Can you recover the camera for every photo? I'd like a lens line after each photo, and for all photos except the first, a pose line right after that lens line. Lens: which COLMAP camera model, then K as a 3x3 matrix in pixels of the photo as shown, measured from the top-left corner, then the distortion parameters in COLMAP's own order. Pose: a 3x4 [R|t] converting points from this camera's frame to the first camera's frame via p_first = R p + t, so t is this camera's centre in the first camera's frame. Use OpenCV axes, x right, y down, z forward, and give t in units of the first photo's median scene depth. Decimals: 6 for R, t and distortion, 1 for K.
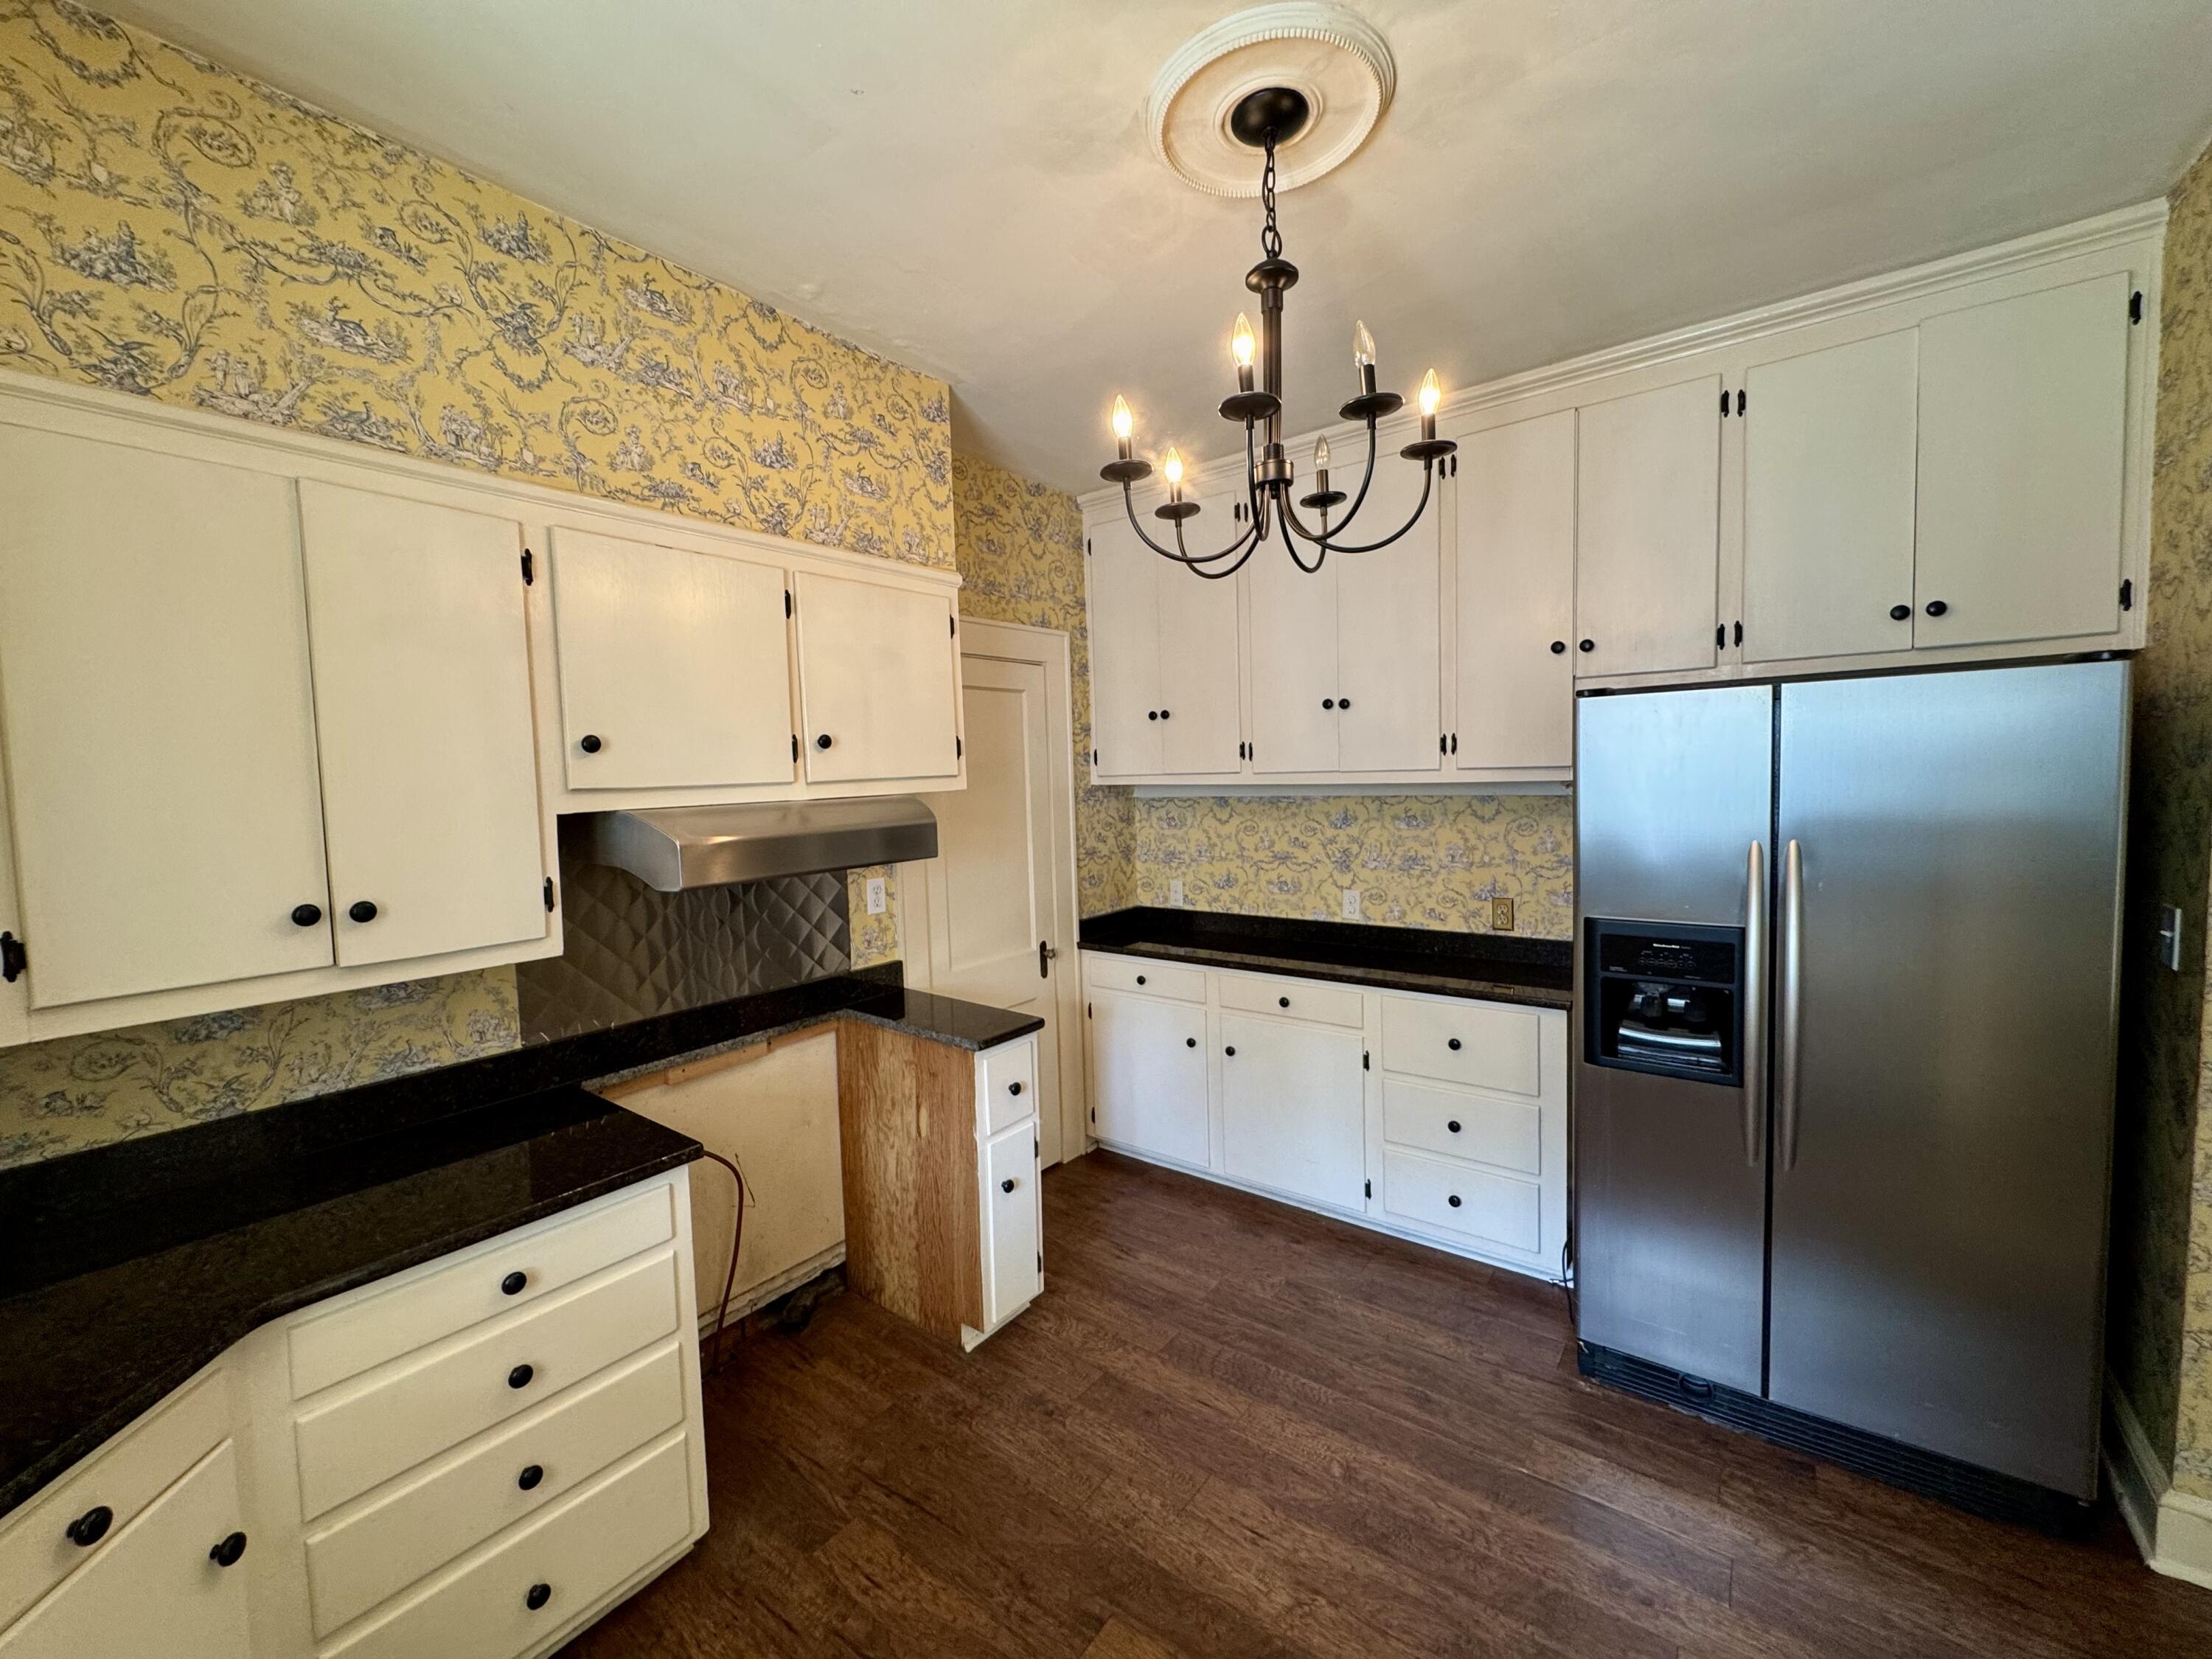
lens RADIAL K [[887.6, 0, 1109.7], [0, 887.6, 831.1], [0, 0, 1]] dist [-0.002269, 0.000067]
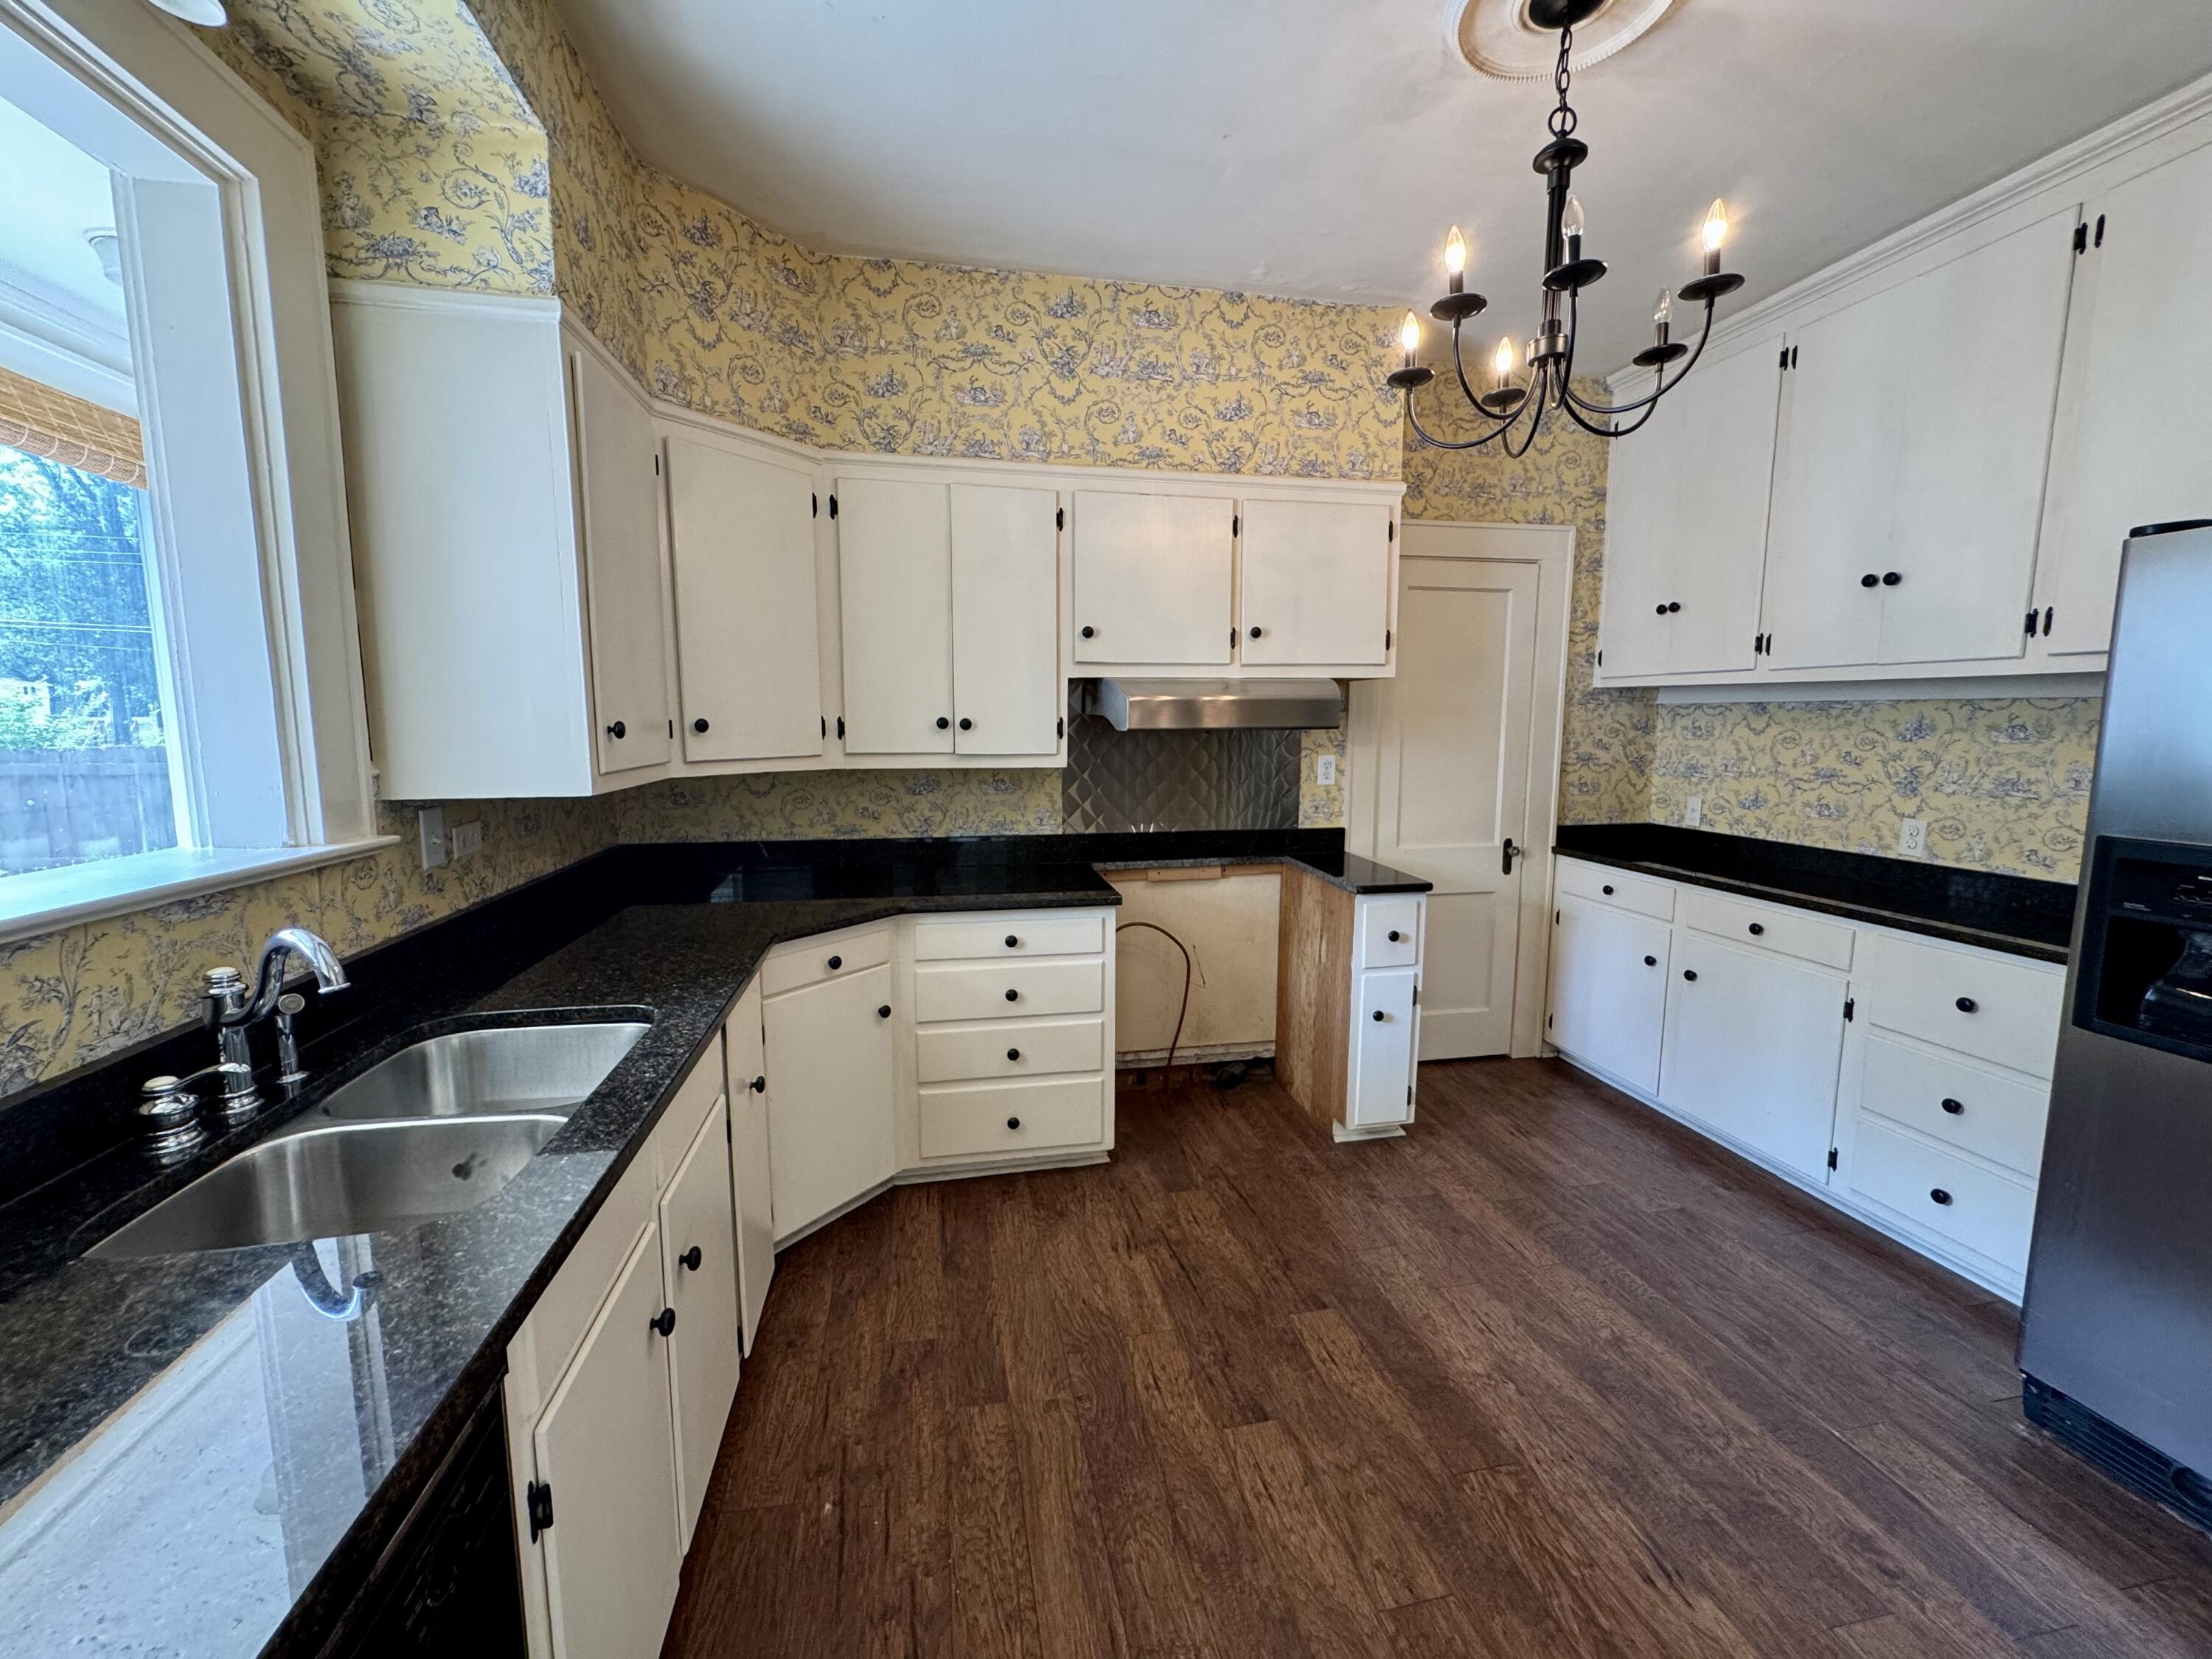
lens RADIAL K [[887.6, 0, 1100.0], [0, 887.6, 830.3], [0, 0, 1]] dist [-0.002269, 0.000067]
pose [[0.746527, 0.113886, -0.655535, 0.357031], [-0.066672, 0.993087, 0.096603, 0.069373], [0.662006, -0.028411, 0.748960, -0.115165]]
